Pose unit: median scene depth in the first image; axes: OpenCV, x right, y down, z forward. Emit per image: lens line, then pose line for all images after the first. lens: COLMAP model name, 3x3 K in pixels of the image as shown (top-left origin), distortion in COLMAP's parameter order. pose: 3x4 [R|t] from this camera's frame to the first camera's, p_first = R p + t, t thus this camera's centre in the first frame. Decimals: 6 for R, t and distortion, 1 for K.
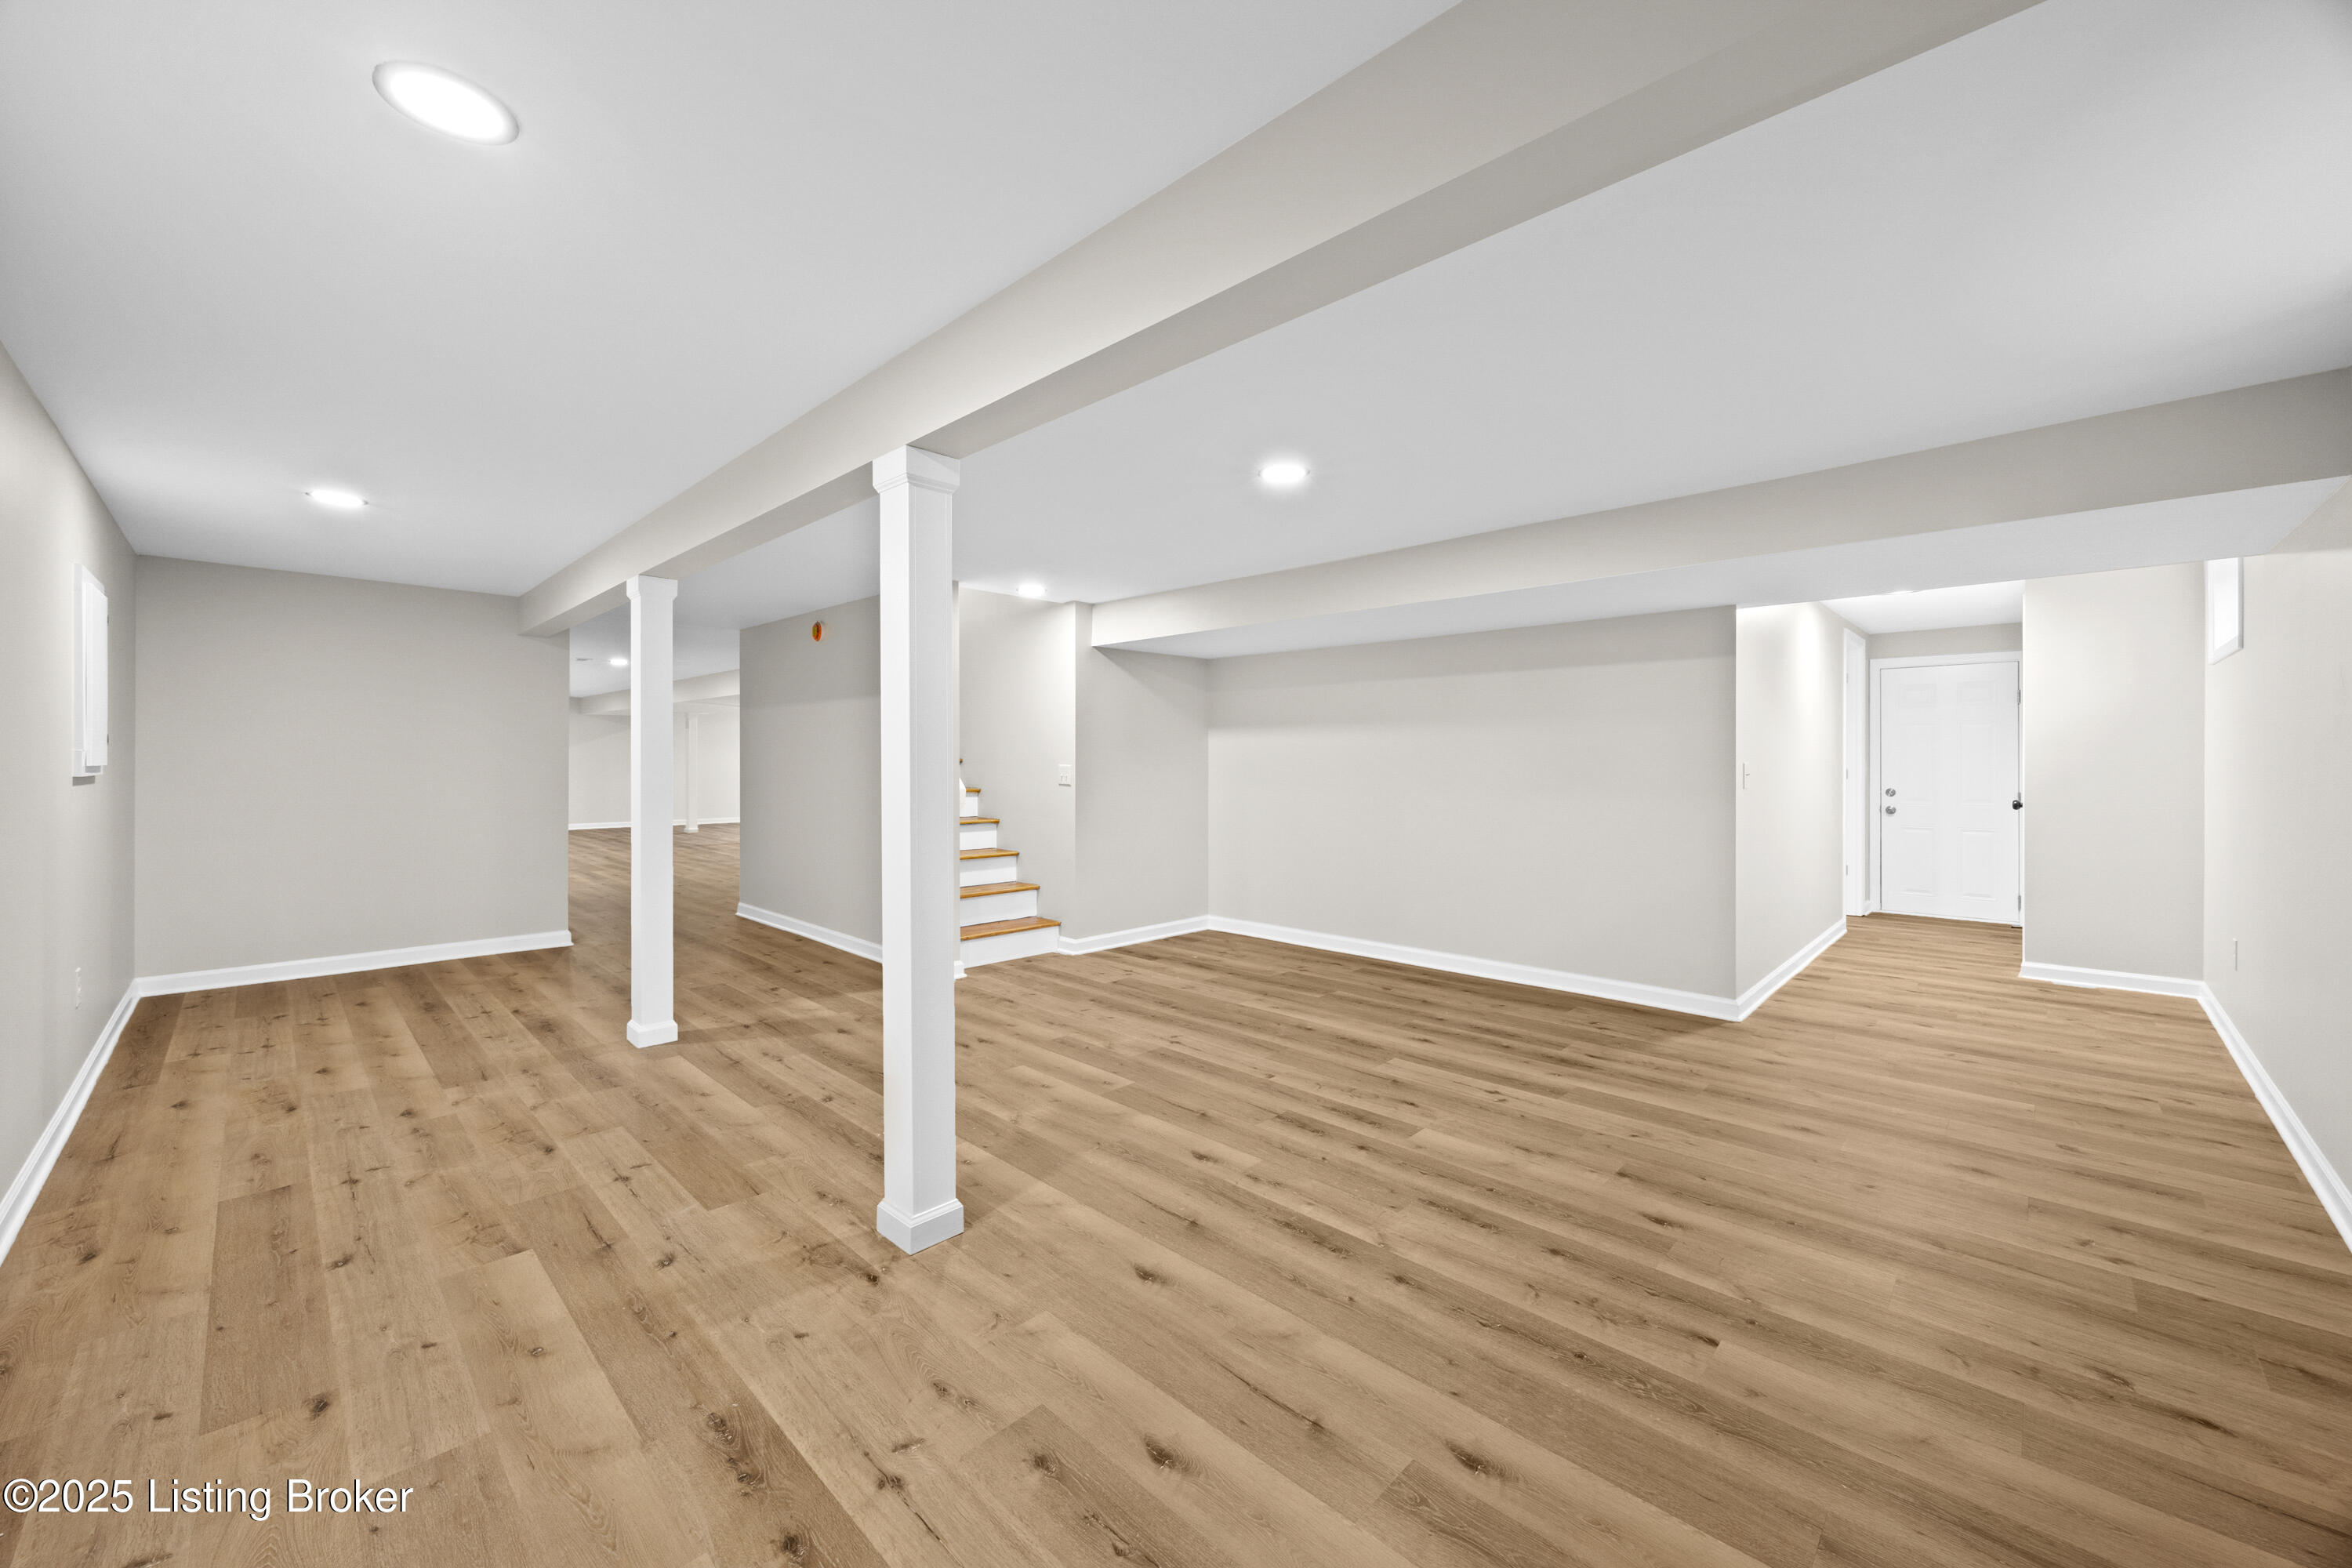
lens RADIAL K [[900.2, 0, 1199.3], [0, 900.2, 776.2], [0, 0, 1]] dist [-0.000688, 0.000533]
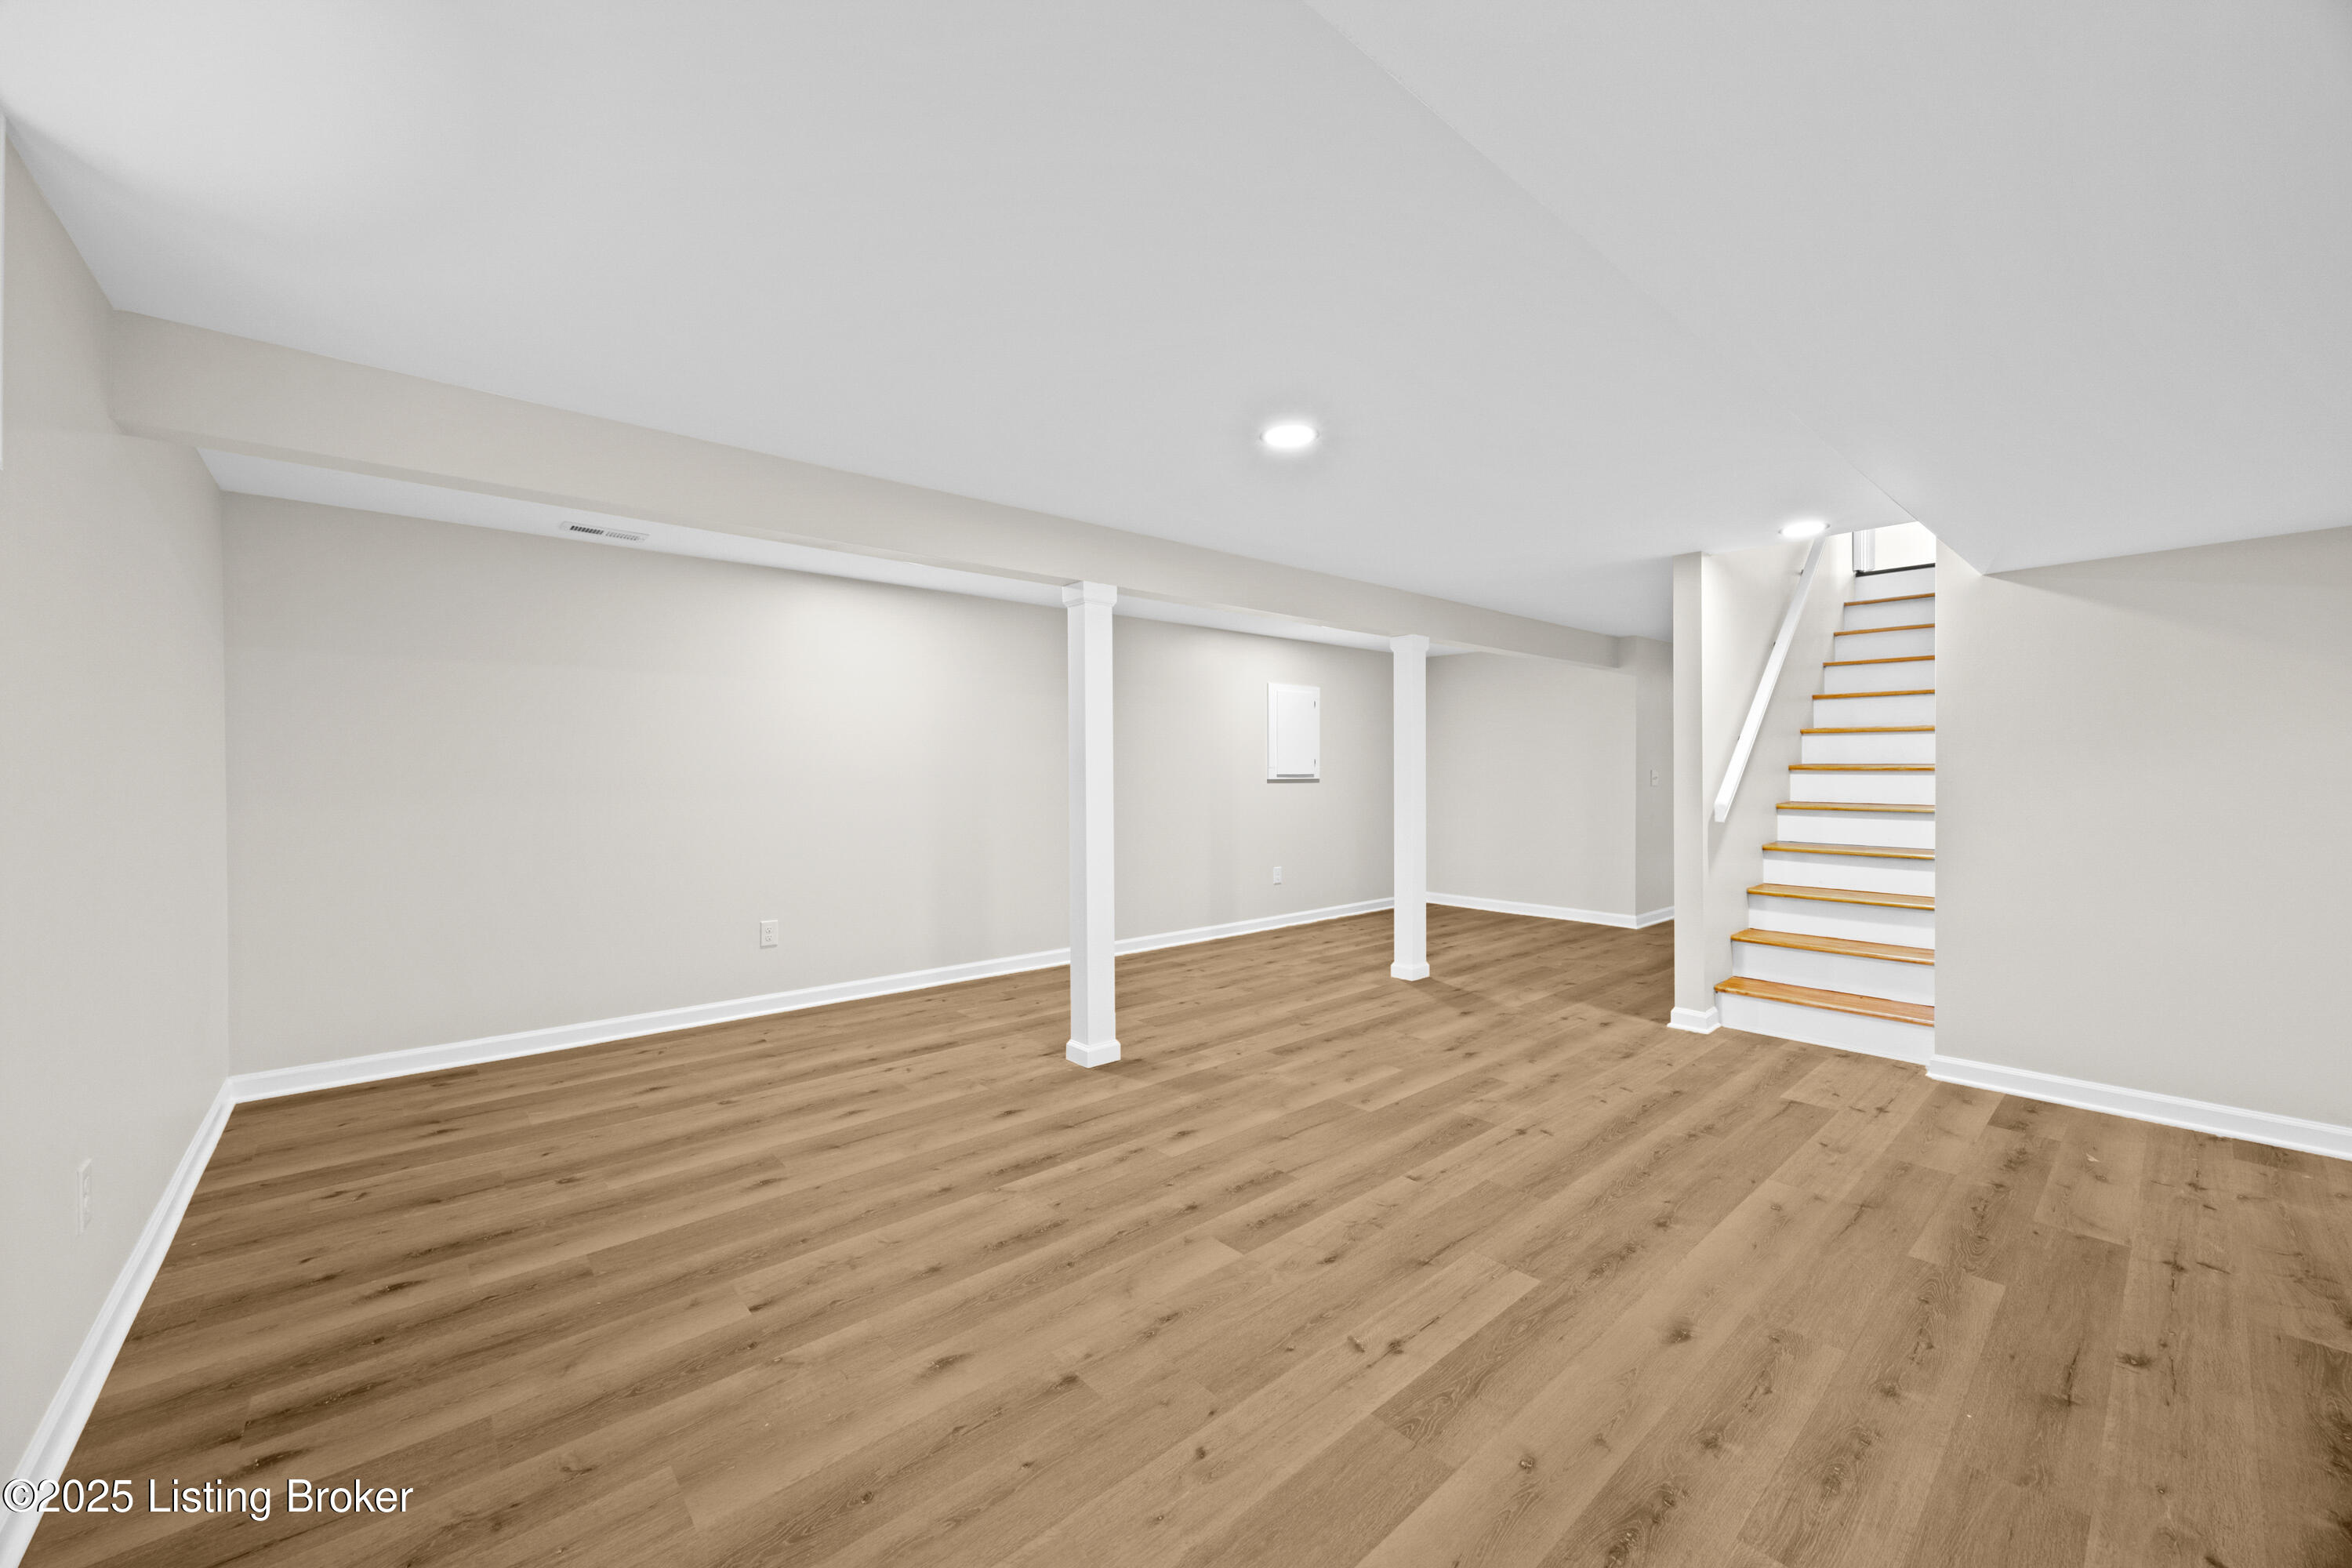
lens RADIAL K [[900.2, 0, 1186.1], [0, 900.2, 776.6], [0, 0, 1]] dist [-0.000688, 0.000533]
pose [[-0.093485, 0.004411, -0.995611, 1.077970], [-0.011591, 0.999918, 0.005519, -0.017688], [0.995553, 0.012056, -0.093426, 1.085298]]
